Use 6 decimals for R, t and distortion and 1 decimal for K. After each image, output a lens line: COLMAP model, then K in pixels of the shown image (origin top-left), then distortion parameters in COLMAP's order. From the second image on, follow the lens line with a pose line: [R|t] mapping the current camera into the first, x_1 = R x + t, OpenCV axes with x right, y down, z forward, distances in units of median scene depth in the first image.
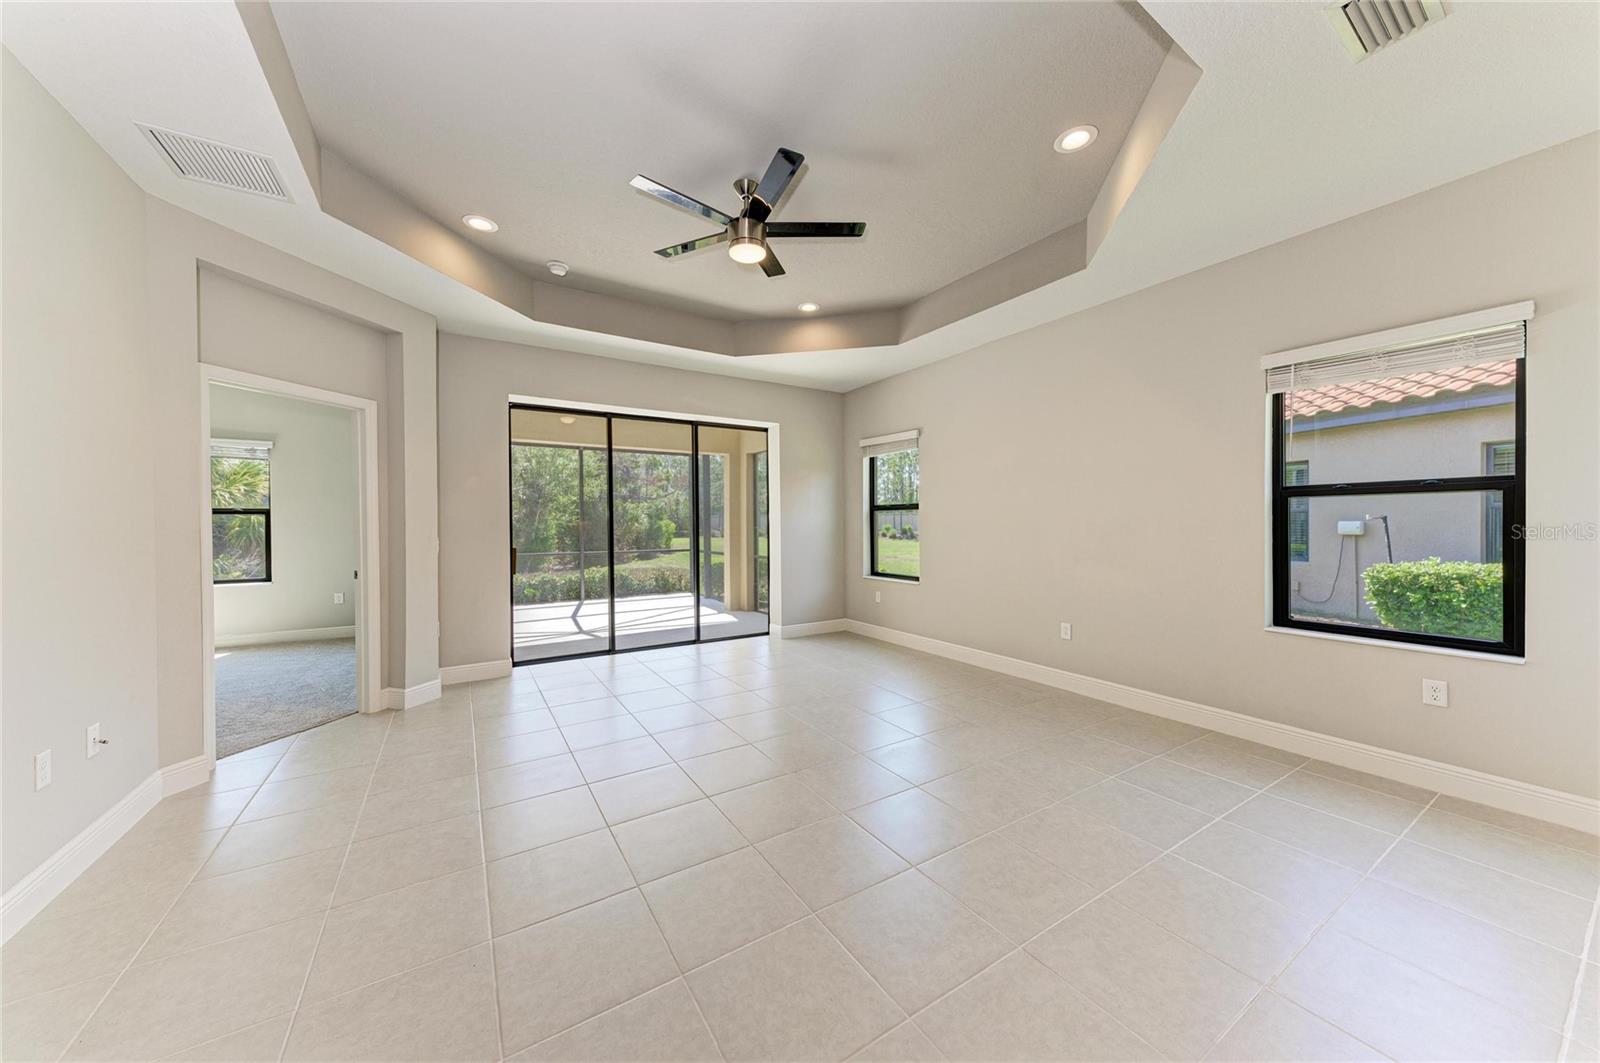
lens RADIAL K [[544.7, 0, 795.1], [0, 544.7, 523.9], [0, 0, 1]] dist [0.020325, -0.006891]
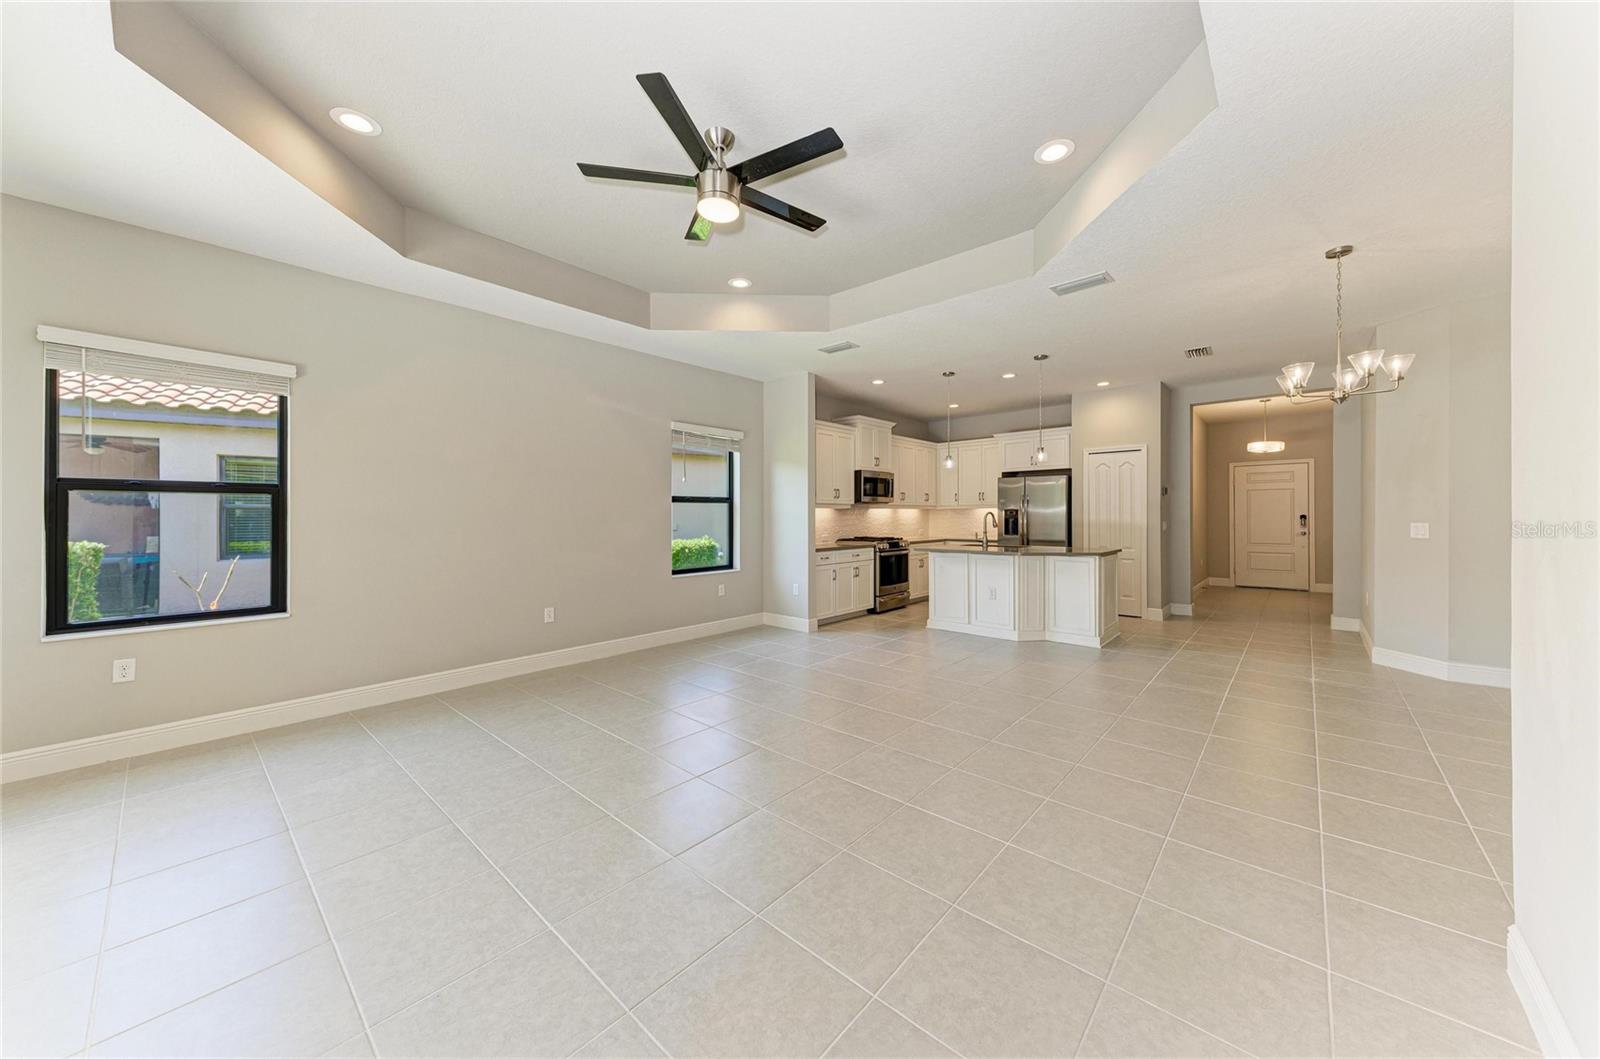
lens RADIAL K [[544.7, 0, 795.1], [0, 544.7, 521.9], [0, 0, 1]] dist [0.020325, -0.006891]
pose [[-0.263413, -0.001763, 0.964682, -0.539529], [0.010102, 0.999938, 0.004586, 0.006368], [-0.964630, 0.010954, -0.263379, 0.623847]]
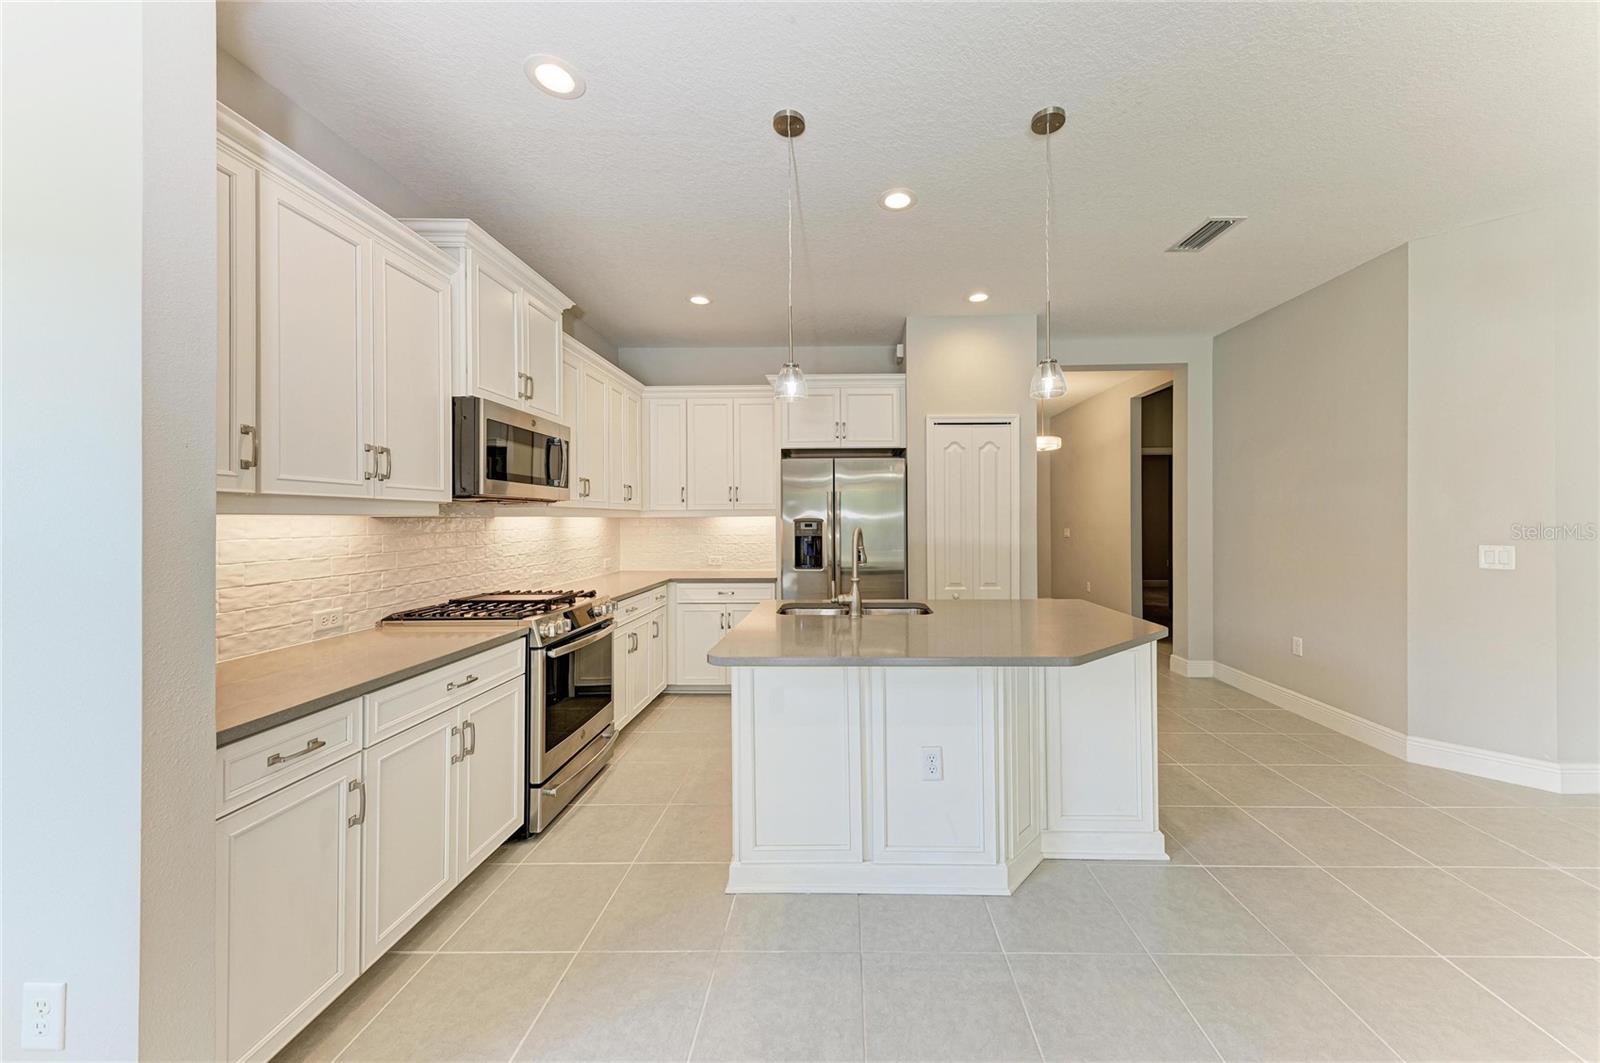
lens RADIAL K [[564.6, 0, 829.5], [0, 564.6, 518.4], [0, 0, 1]] dist [0.010406, 0.000003]
pose [[-0.835625, 0.013994, 0.549122, 0.208366], [0.013969, 0.999894, -0.004225, -0.011022], [-0.549122, 0.004140, -0.835732, 0.343983]]
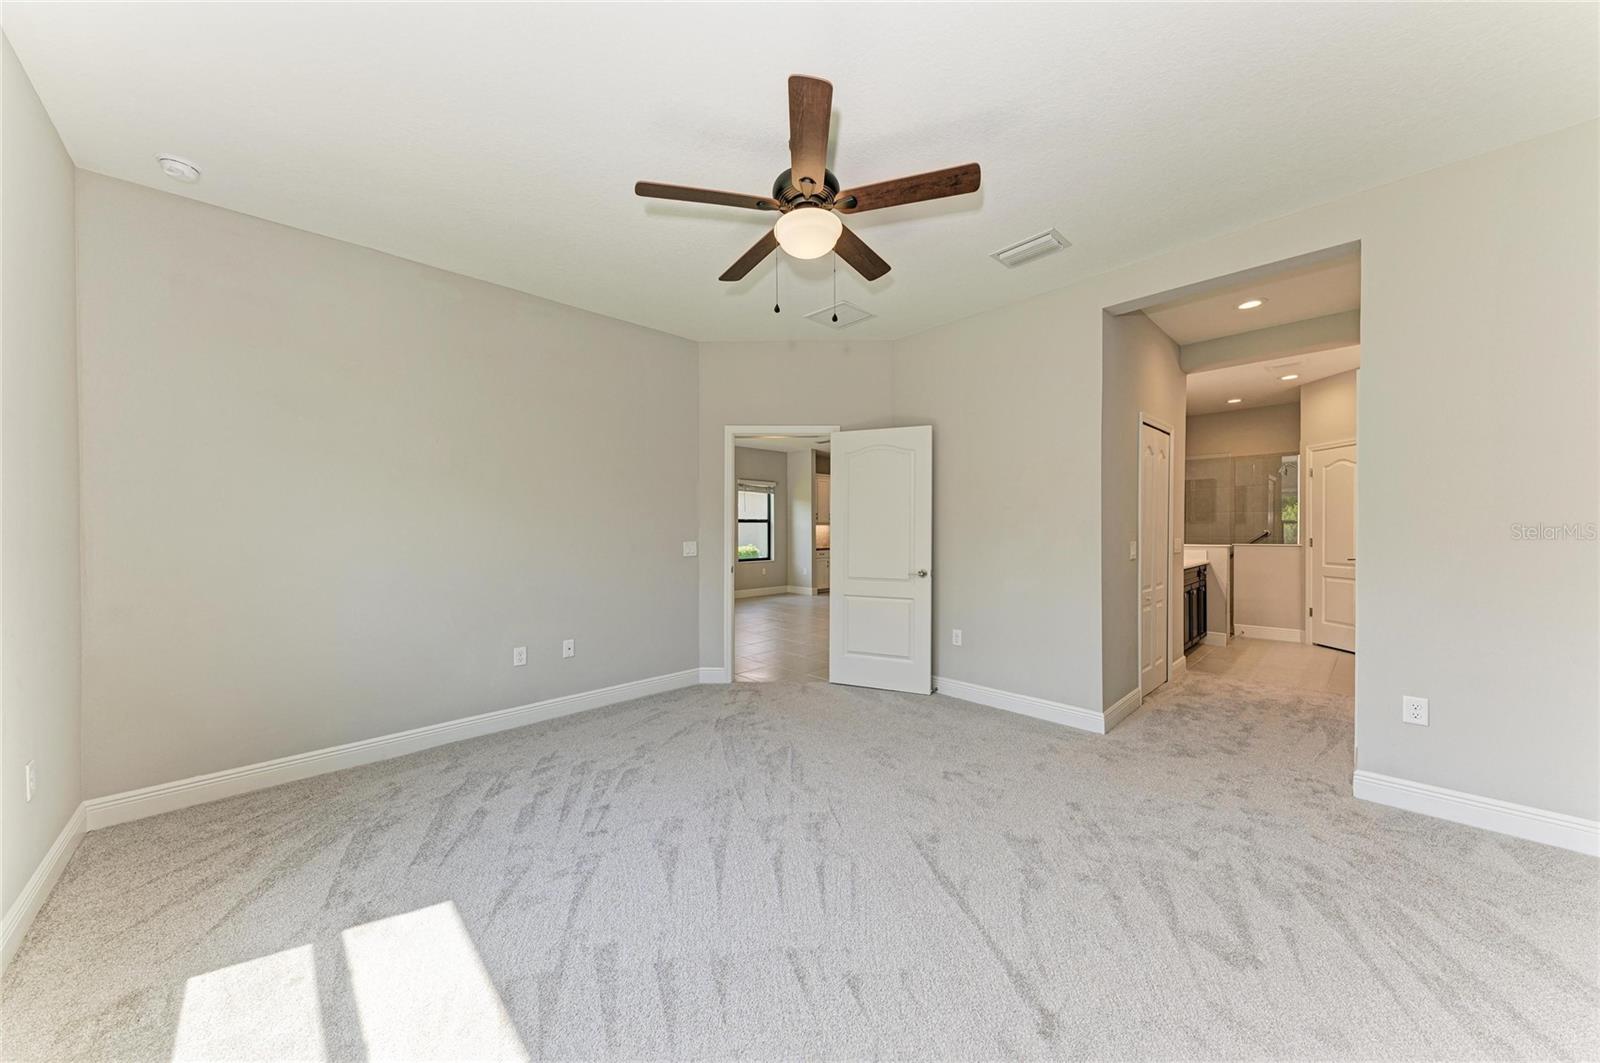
lens RADIAL K [[537.1, 0, 797.6], [0, 537.1, 533.6], [0, 0, 1]] dist [0.006527, -0.000009]
pose [[-0.205789, 0.000954, 0.978596, -1.335717], [0.006452, 0.999979, 0.000382, 0.010332], [-0.978575, 0.006392, -0.205791, 0.752976]]
